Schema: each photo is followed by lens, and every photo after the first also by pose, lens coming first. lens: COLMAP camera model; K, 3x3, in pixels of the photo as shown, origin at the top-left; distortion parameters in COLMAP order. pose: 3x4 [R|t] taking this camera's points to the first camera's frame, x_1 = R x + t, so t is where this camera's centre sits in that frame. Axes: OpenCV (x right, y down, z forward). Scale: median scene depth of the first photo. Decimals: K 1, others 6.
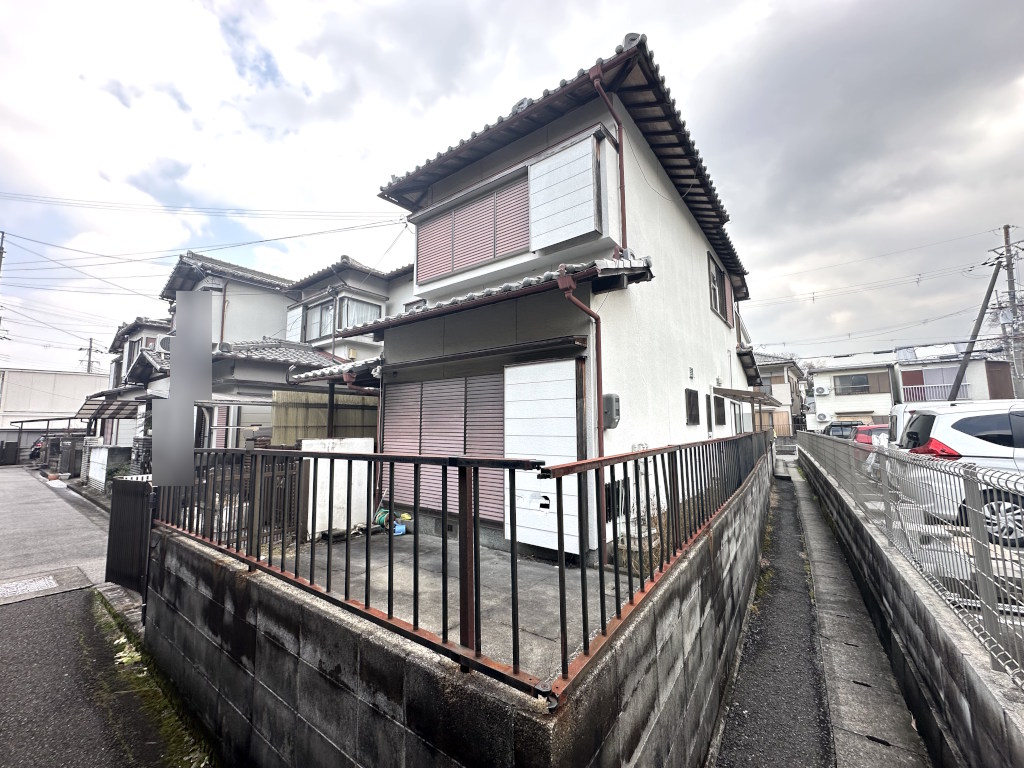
lens RADIAL K [[407.6, 0, 512.0], [0, 407.6, 384.0], [0, 0, 1]] dist [-0.000393, 0.000061]
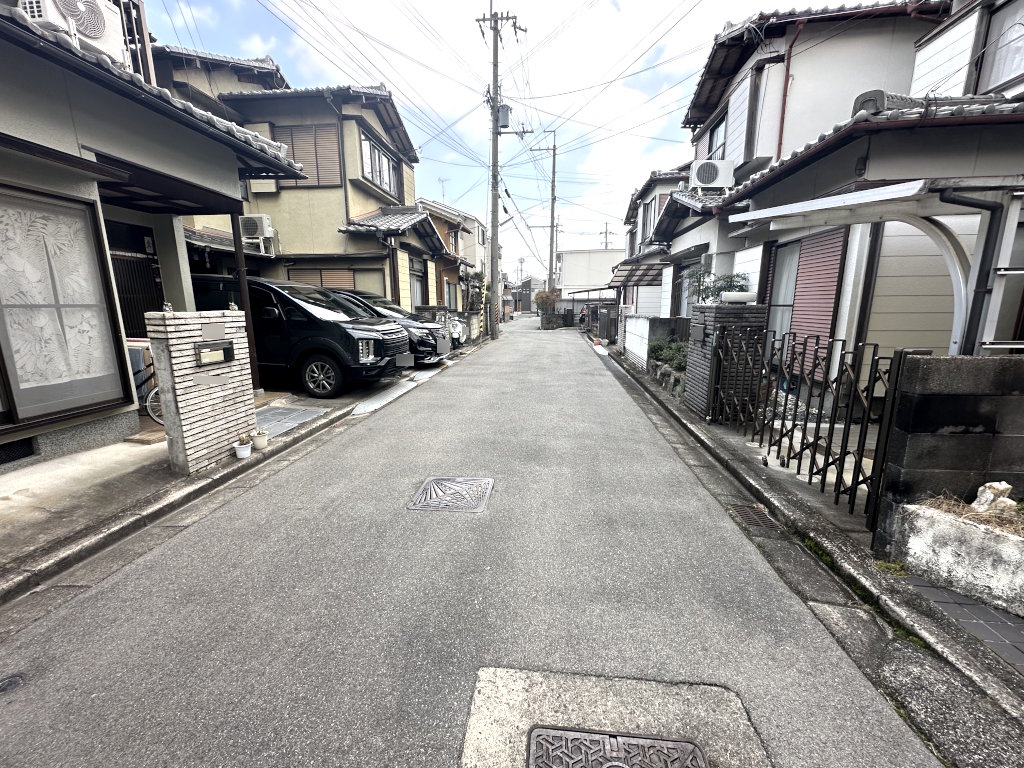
lens RADIAL K [[407.6, 0, 512.0], [0, 407.6, 384.0], [0, 0, 1]] dist [-0.000393, 0.000061]
pose [[0.525688, 0.171193, -0.833274, -0.323930], [0.092784, 0.962159, 0.256206, 0.036423], [0.845603, -0.211999, 0.489911, 0.255266]]
